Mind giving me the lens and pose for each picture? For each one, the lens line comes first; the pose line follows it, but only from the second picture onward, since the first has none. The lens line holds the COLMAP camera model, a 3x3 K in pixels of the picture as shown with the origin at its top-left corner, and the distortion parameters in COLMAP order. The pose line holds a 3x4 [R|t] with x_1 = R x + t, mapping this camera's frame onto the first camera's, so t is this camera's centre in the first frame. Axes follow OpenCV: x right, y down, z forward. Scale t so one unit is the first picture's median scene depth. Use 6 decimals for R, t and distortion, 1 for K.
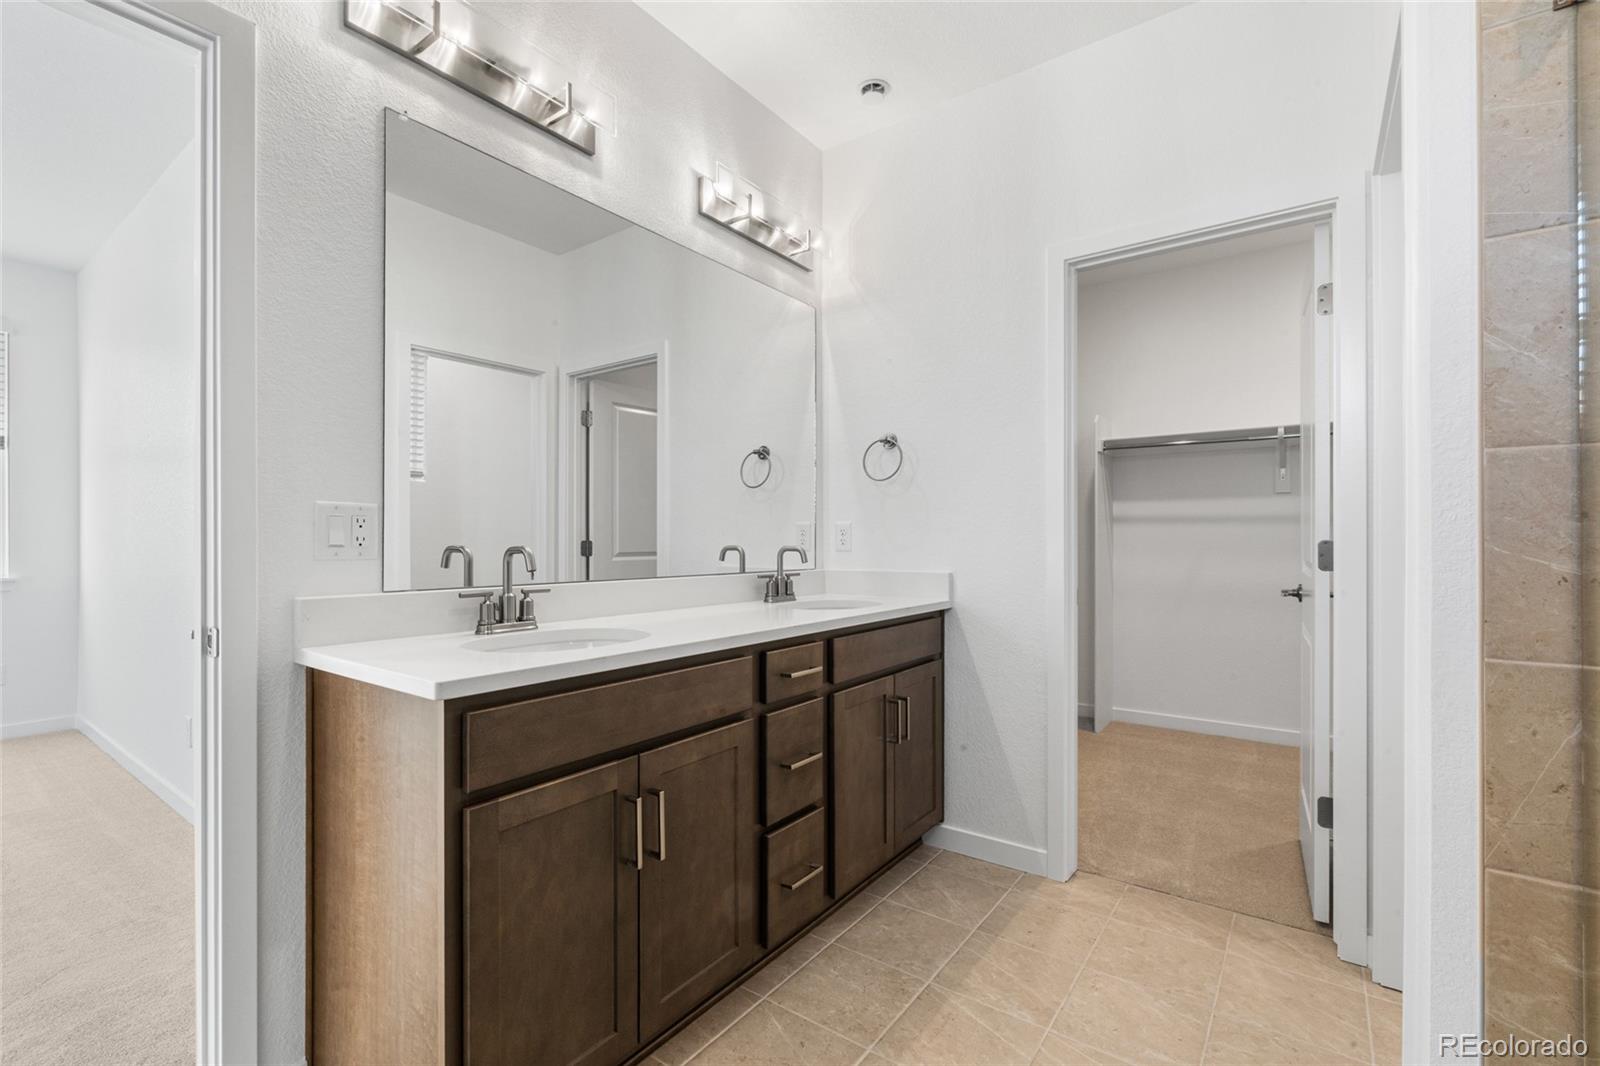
lens RADIAL K [[711.8, 0, 790.8], [0, 711.8, 538.5], [0, 0, 1]] dist [-0.003386, 0.000268]
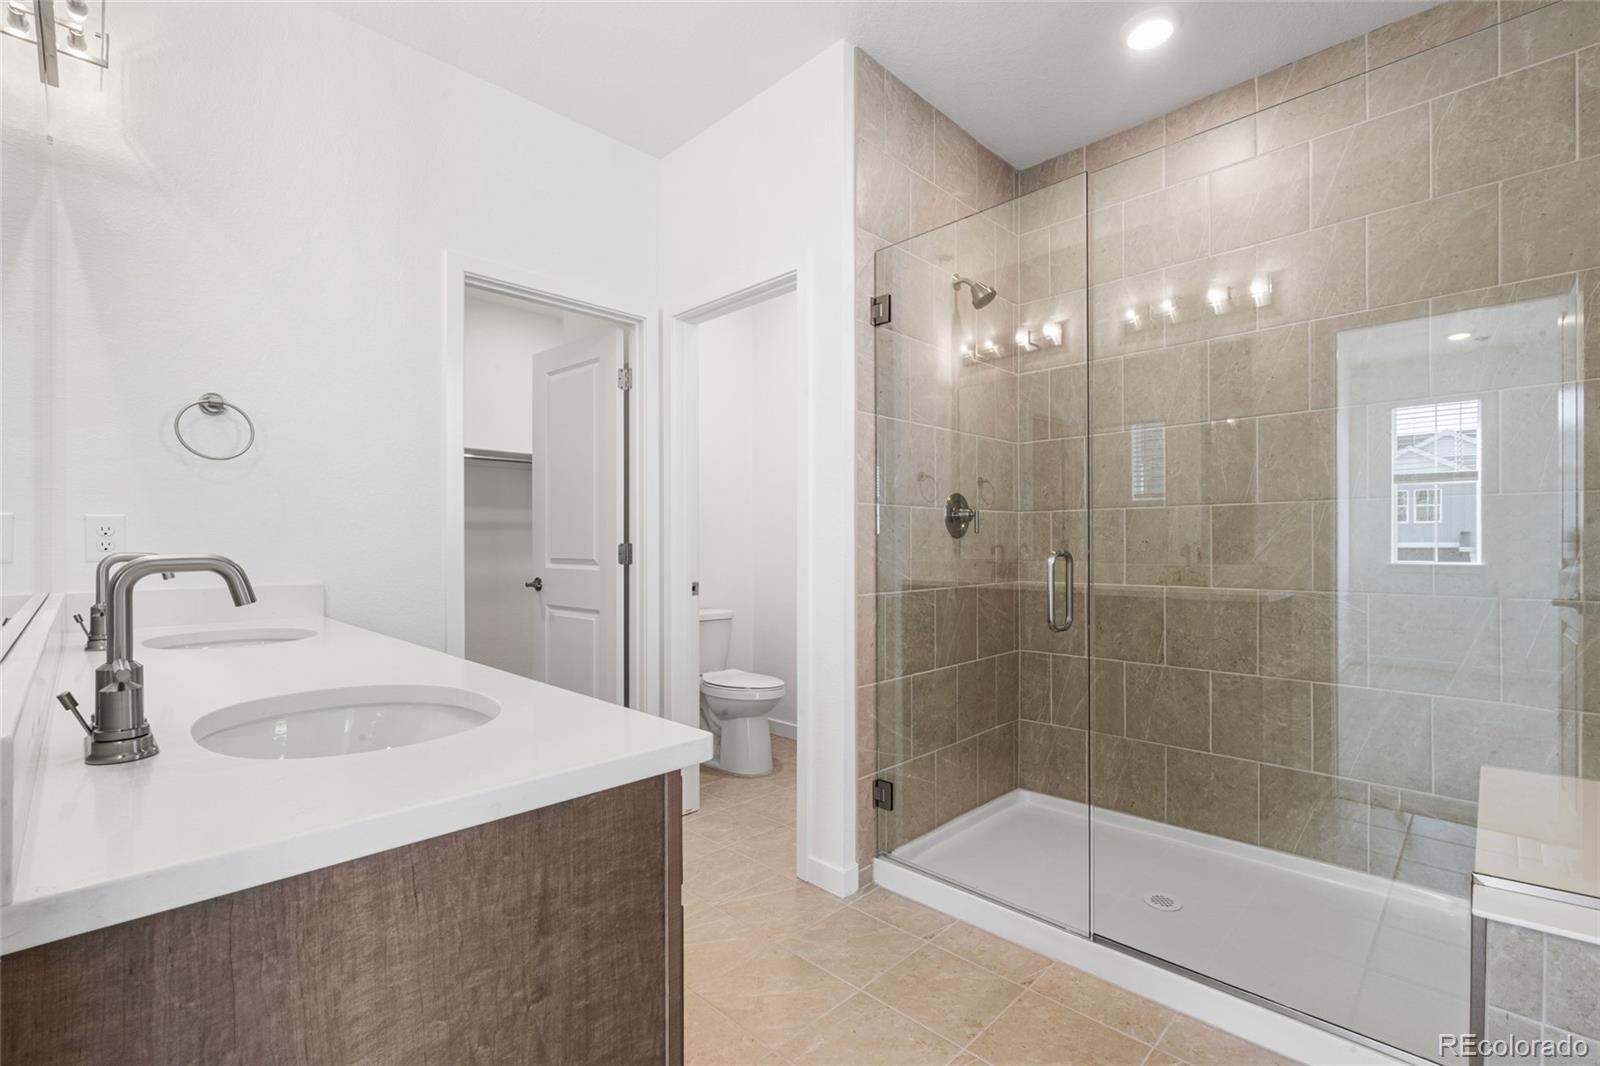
lens RADIAL K [[711.8, 0, 789.6], [0, 711.8, 542.2], [0, 0, 1]] dist [-0.003386, 0.000268]
pose [[0.131960, 0.000773, 0.991255, -1.106746], [0.000044, 1.000000, -0.000786, 0.001817], [-0.991255, 0.000148, 0.131960, 0.770999]]
